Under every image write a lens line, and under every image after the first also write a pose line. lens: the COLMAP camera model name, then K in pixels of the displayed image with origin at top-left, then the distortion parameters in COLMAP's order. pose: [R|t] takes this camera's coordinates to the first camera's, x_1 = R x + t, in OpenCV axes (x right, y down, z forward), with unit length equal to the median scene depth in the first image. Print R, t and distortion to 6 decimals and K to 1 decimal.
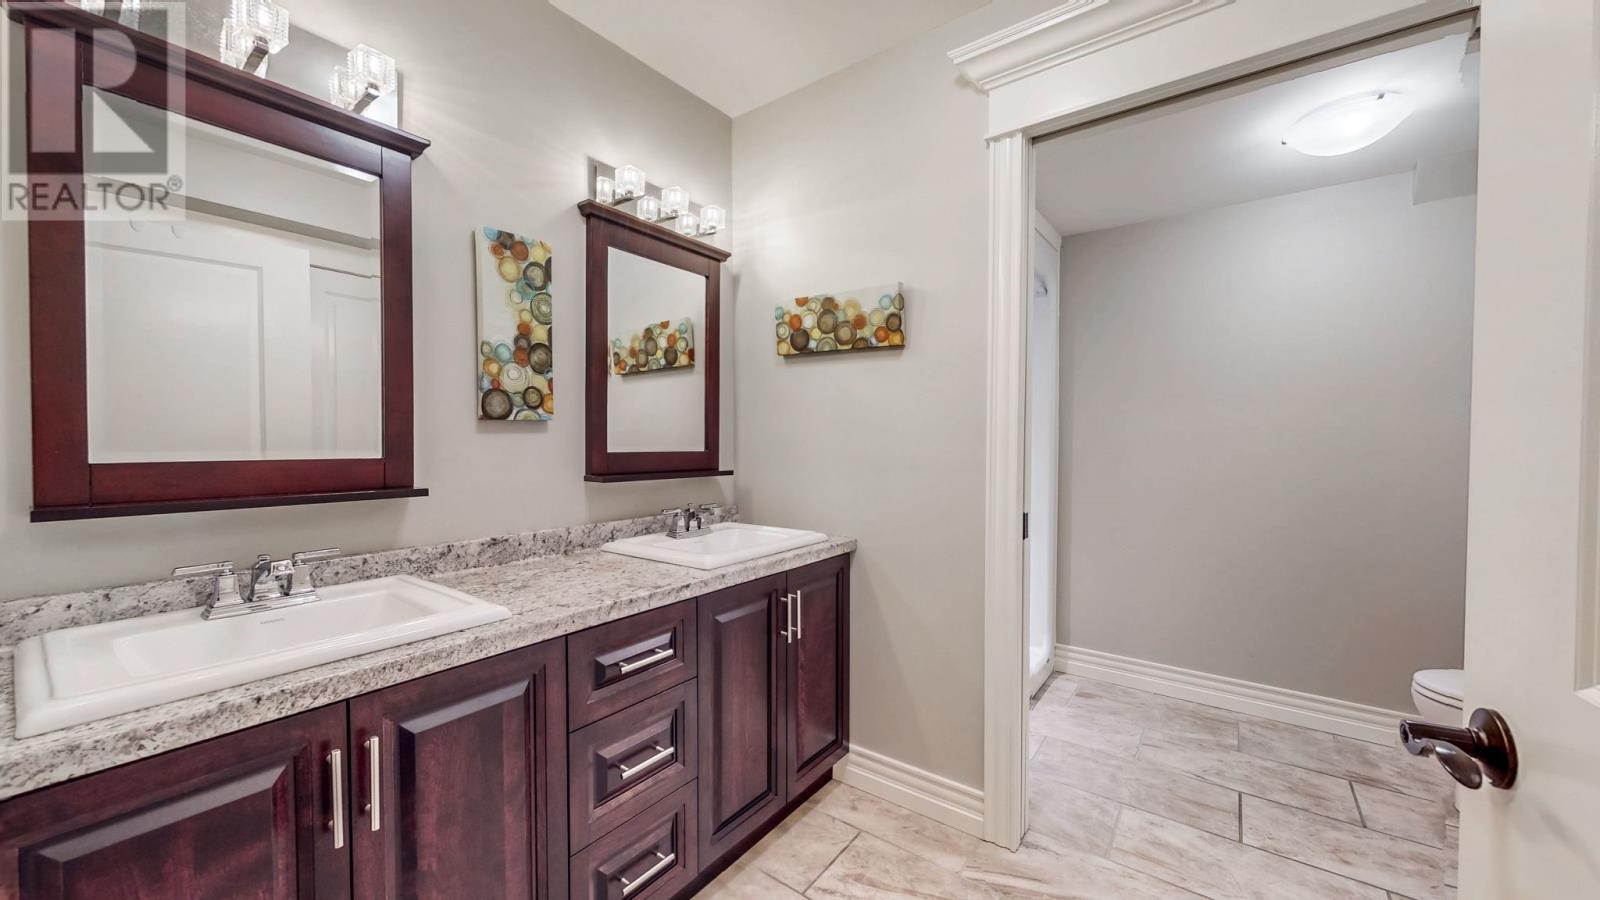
lens RADIAL K [[587.1, 0, 800.0], [0, 587.1, 450.0], [0, 0, 1]] dist [0.000251, 0.000260]
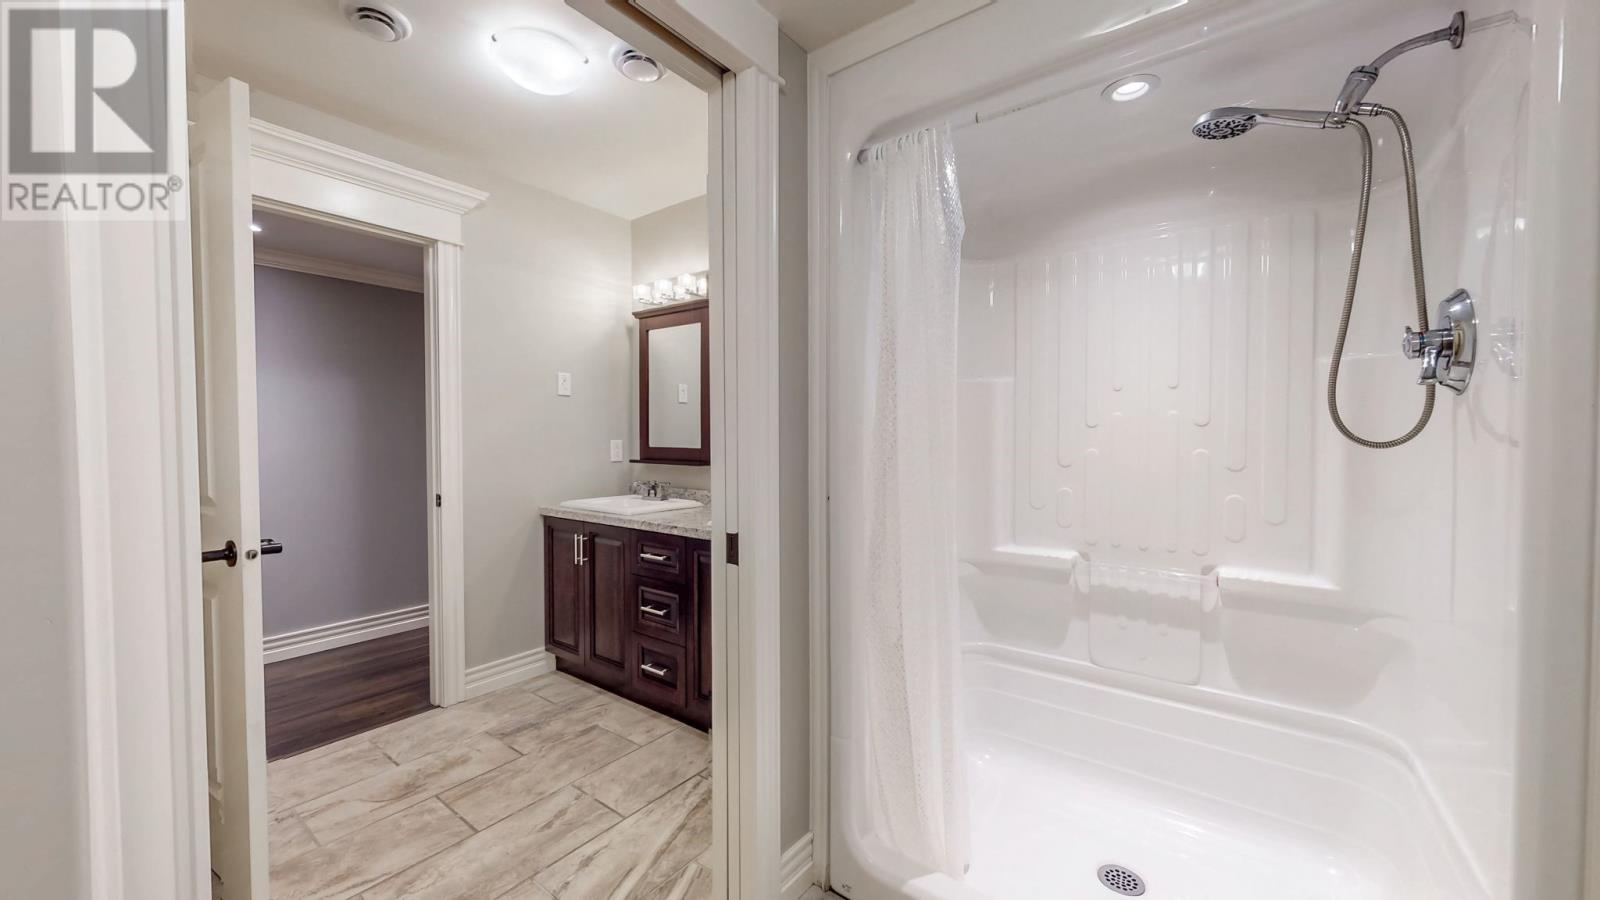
lens RADIAL K [[587.1, 0, 800.0], [0, 587.1, 450.0], [0, 0, 1]] dist [0.000251, 0.000260]
pose [[-0.008543, 0.021362, -0.999735, 1.438097], [-0.006459, 0.999750, 0.021417, -0.027616], [0.999943, 0.006640, -0.008403, 1.460329]]
